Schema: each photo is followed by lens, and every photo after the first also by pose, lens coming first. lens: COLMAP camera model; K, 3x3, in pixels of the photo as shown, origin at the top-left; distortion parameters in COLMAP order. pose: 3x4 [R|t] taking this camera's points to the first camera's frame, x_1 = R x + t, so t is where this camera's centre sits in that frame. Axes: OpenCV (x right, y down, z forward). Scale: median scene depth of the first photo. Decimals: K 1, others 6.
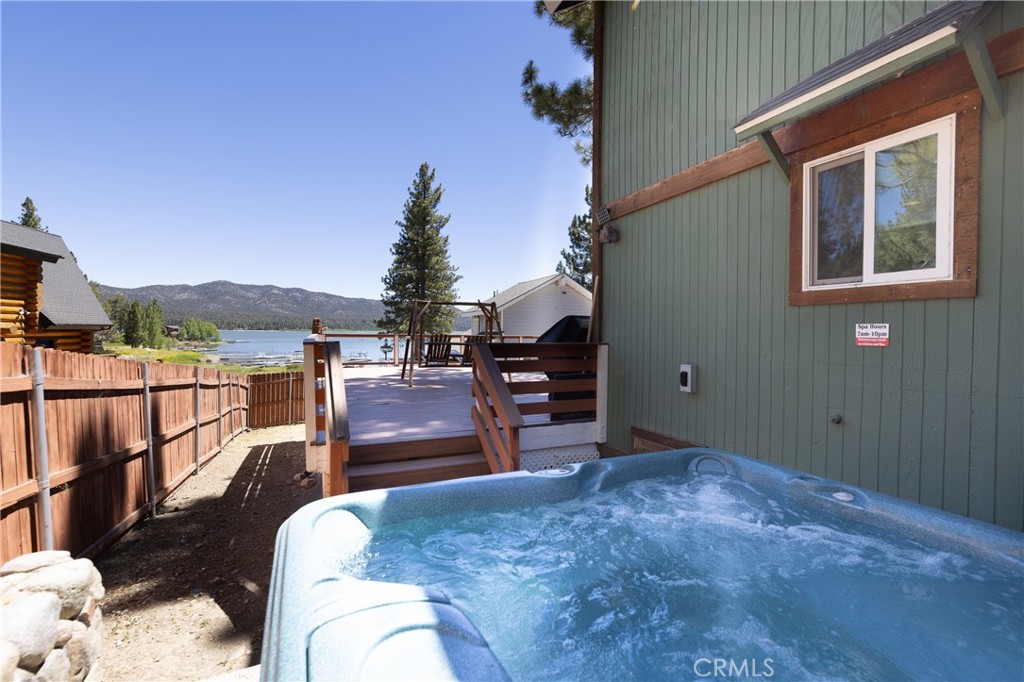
lens RADIAL K [[446.2, 0, 520.7], [0, 446.2, 335.1], [0, 0, 1]] dist [0.001304, -0.001079]
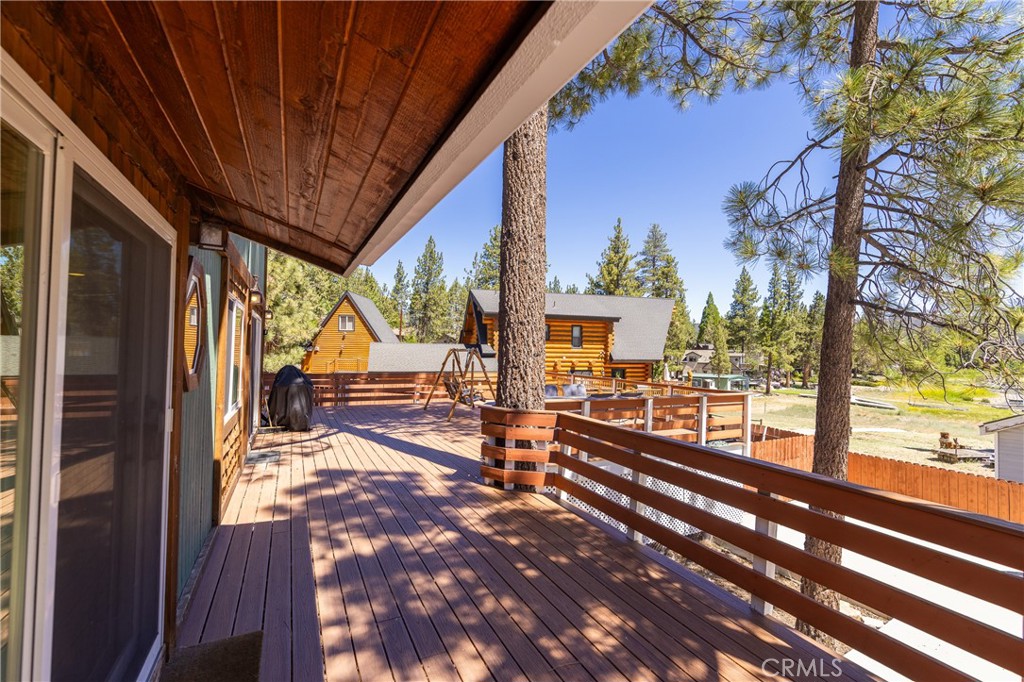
lens RADIAL K [[446.2, 0, 509.9], [0, 446.2, 338.5], [0, 0, 1]] dist [0.001304, -0.001079]
pose [[0.016664, -0.035975, -0.999214, 0.207333], [-0.023611, 0.999060, -0.036363, -0.011587], [0.999582, 0.024198, 0.015799, 0.207462]]
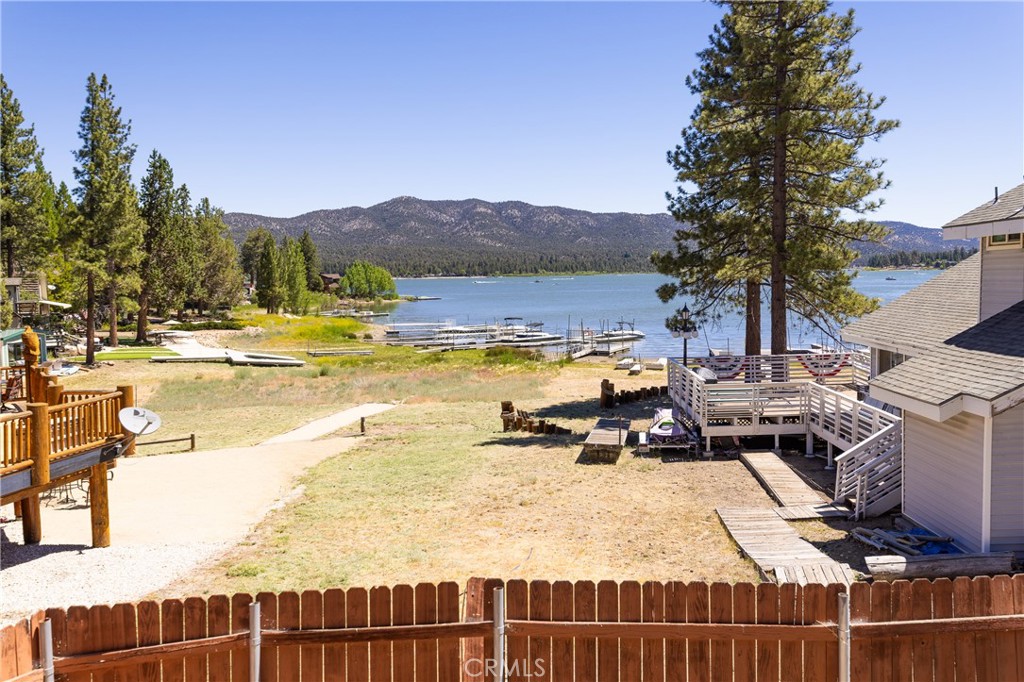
lens RADIAL K [[849.0, 0, 520.2], [0, 849.0, 333.6], [0, 0, 1]] dist [-0.000328, -0.000959]
pose [[0.894906, 0.006906, -0.446202, -0.082657], [0.022209, 0.997952, 0.059989, -0.011960], [0.445702, -0.063595, 0.892920, 0.230270]]
